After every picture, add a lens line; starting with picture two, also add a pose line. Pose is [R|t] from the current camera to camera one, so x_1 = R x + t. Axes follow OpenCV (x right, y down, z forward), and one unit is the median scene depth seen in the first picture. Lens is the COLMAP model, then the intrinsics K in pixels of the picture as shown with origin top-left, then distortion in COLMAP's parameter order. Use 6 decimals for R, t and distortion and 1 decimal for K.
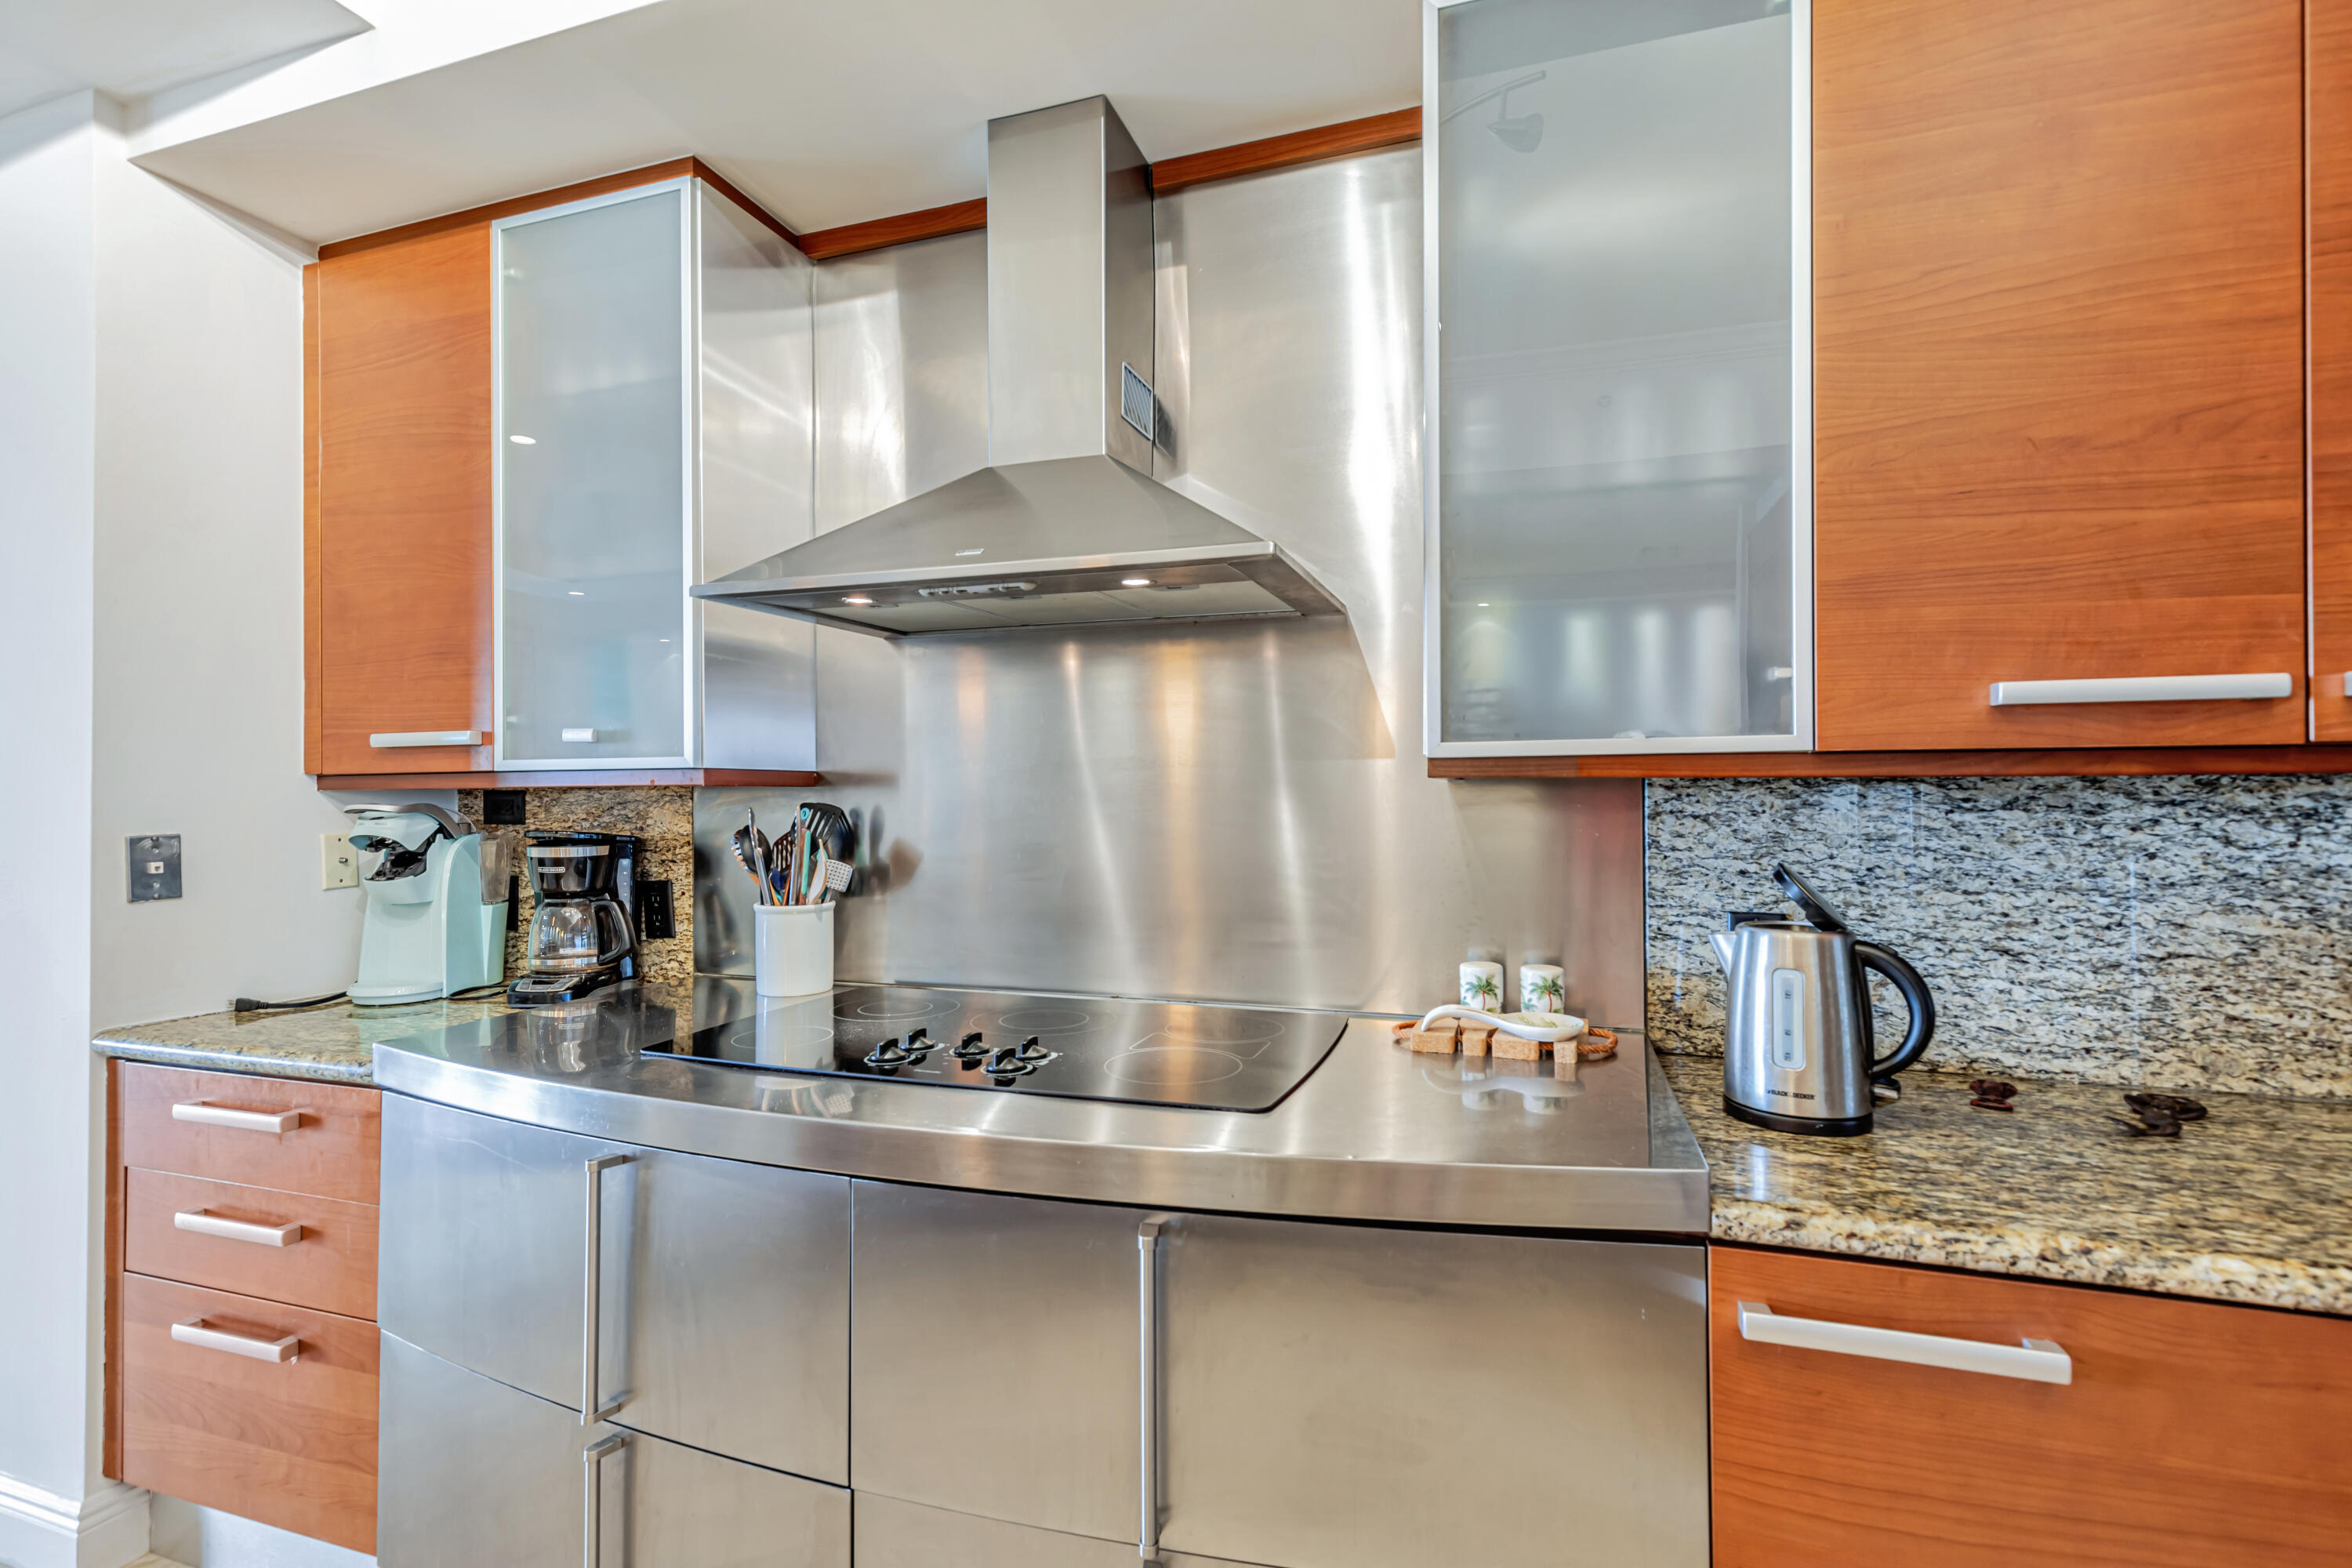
lens RADIAL K [[1072.0, 0, 1180.9], [0, 1072.0, 782.7], [0, 0, 1]] dist [0.005505, 0.000701]
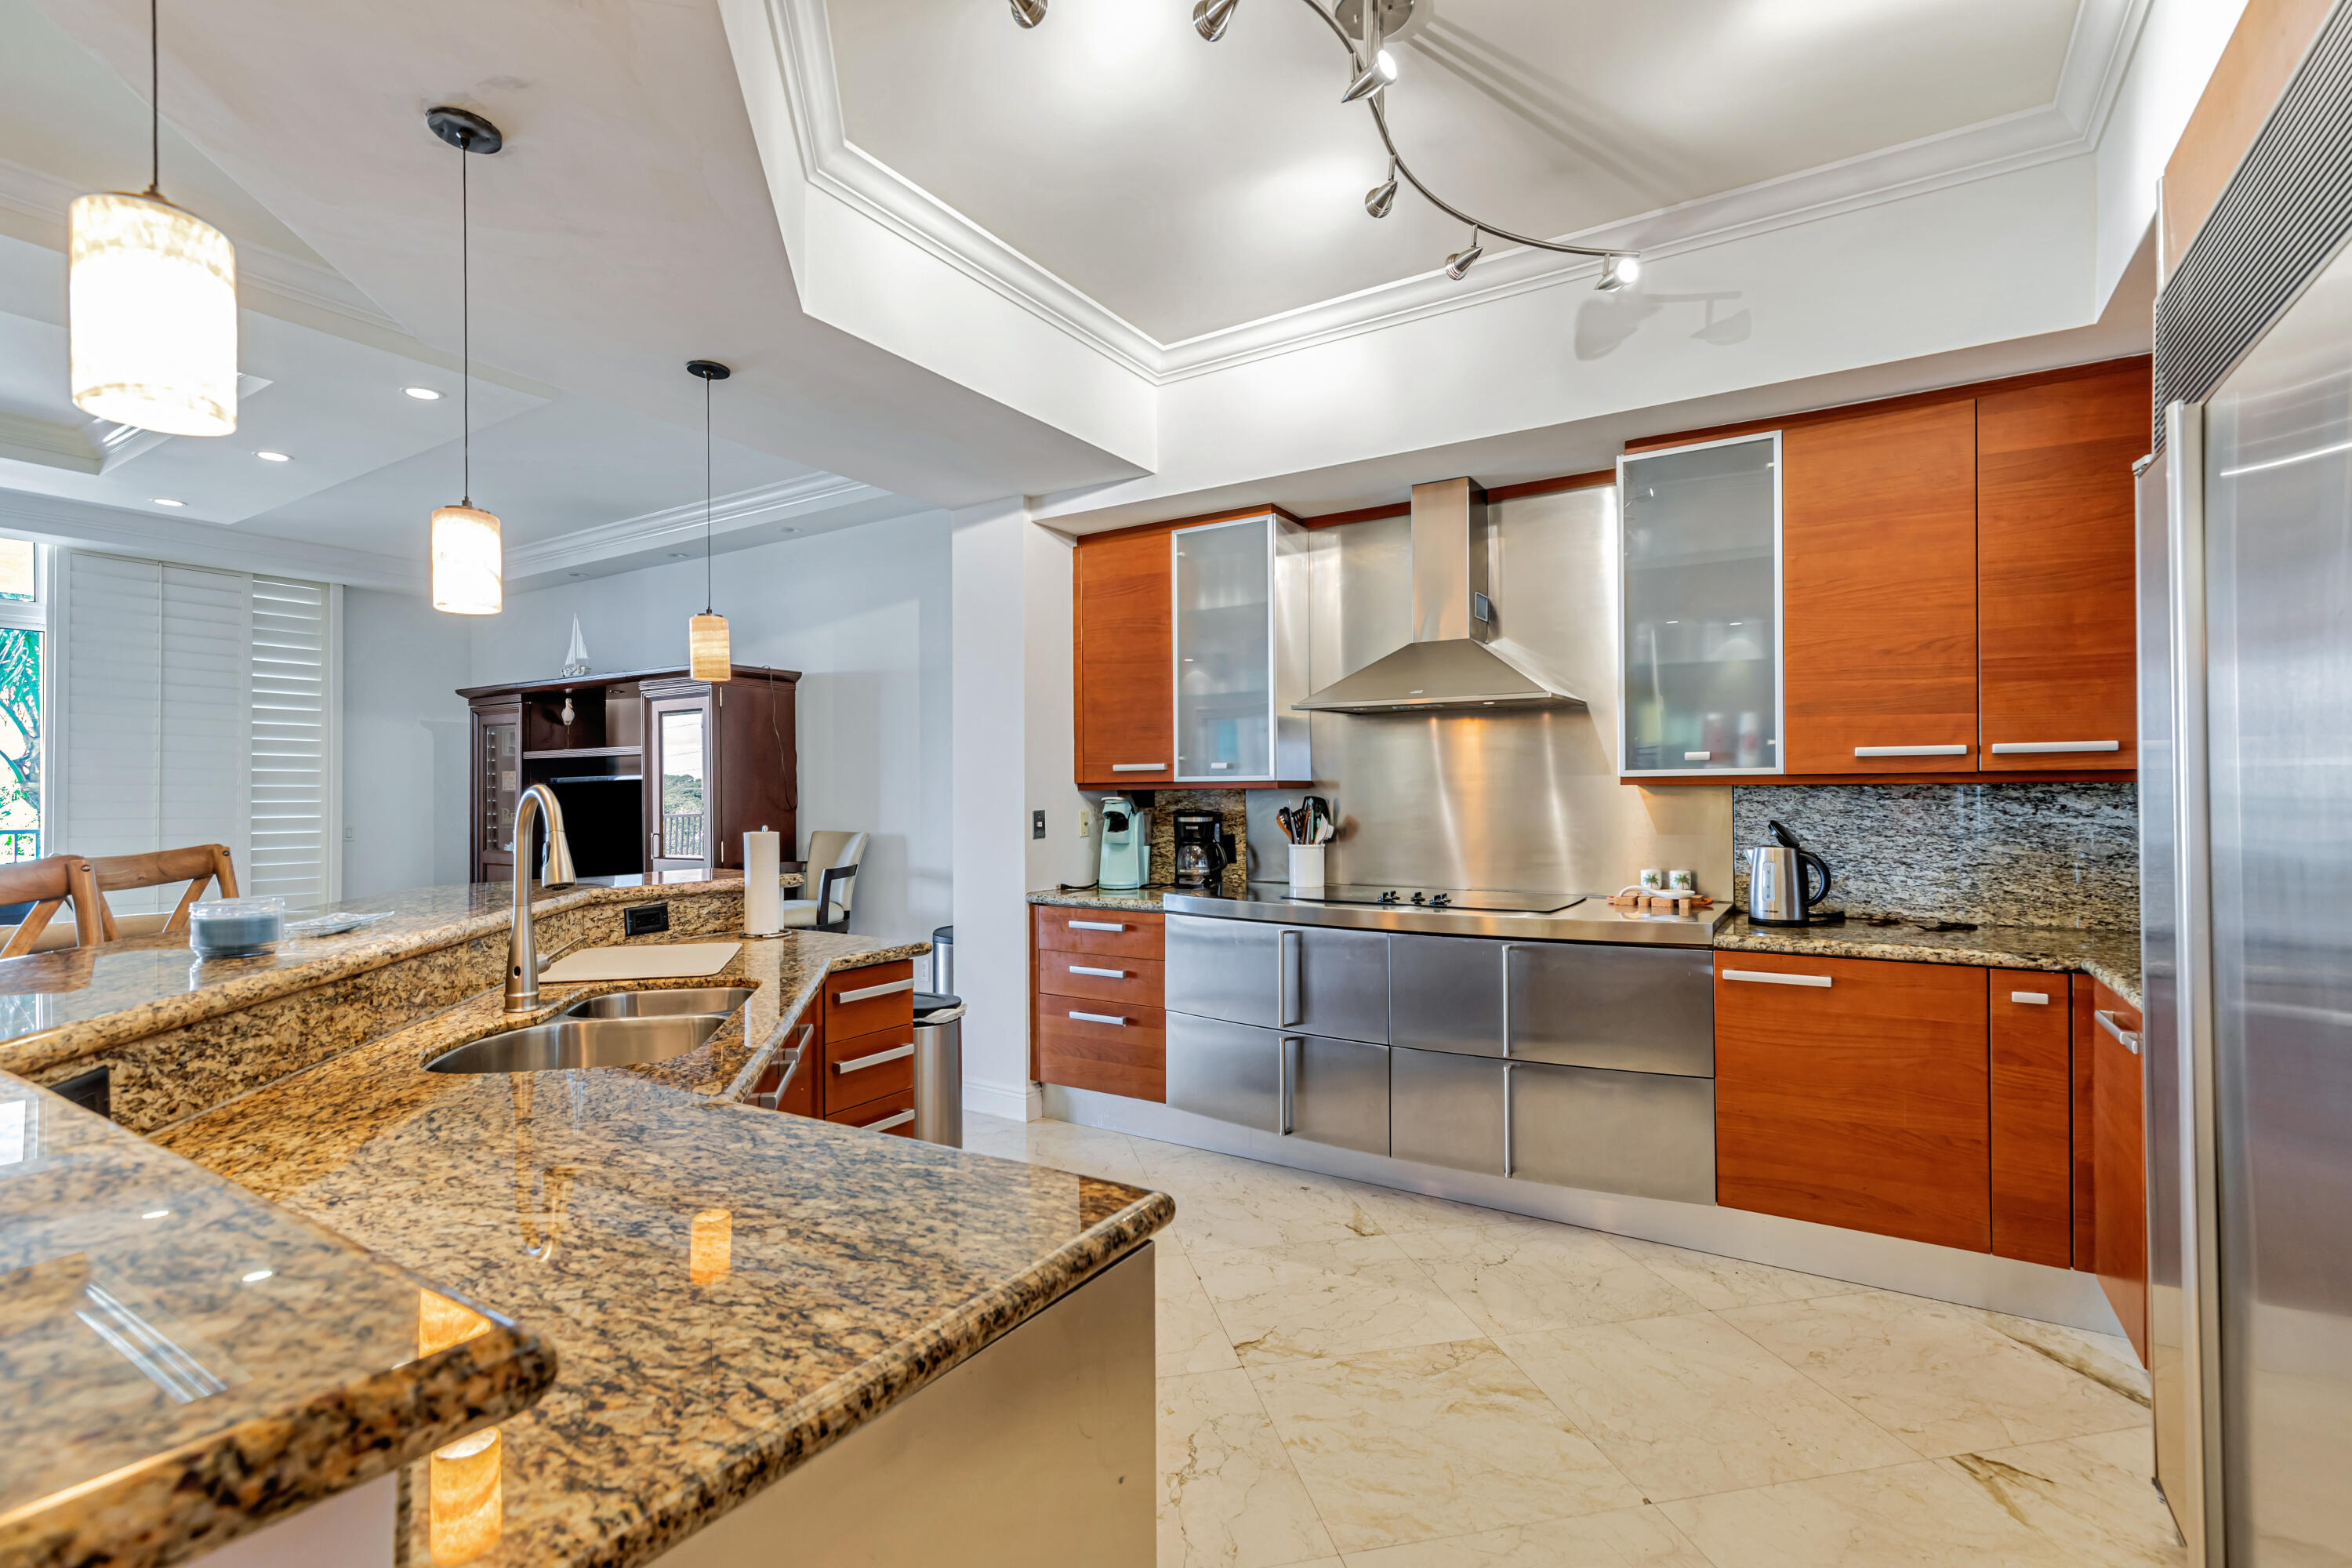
lens RADIAL K [[1072.0, 0, 1171.3], [0, 1072.0, 779.4], [0, 0, 1]] dist [0.005505, 0.000701]
pose [[0.970184, -0.004807, -0.242321, -0.151305], [0.005496, 0.999983, 0.002167, -0.026978], [0.242306, -0.003435, 0.970194, -1.491866]]
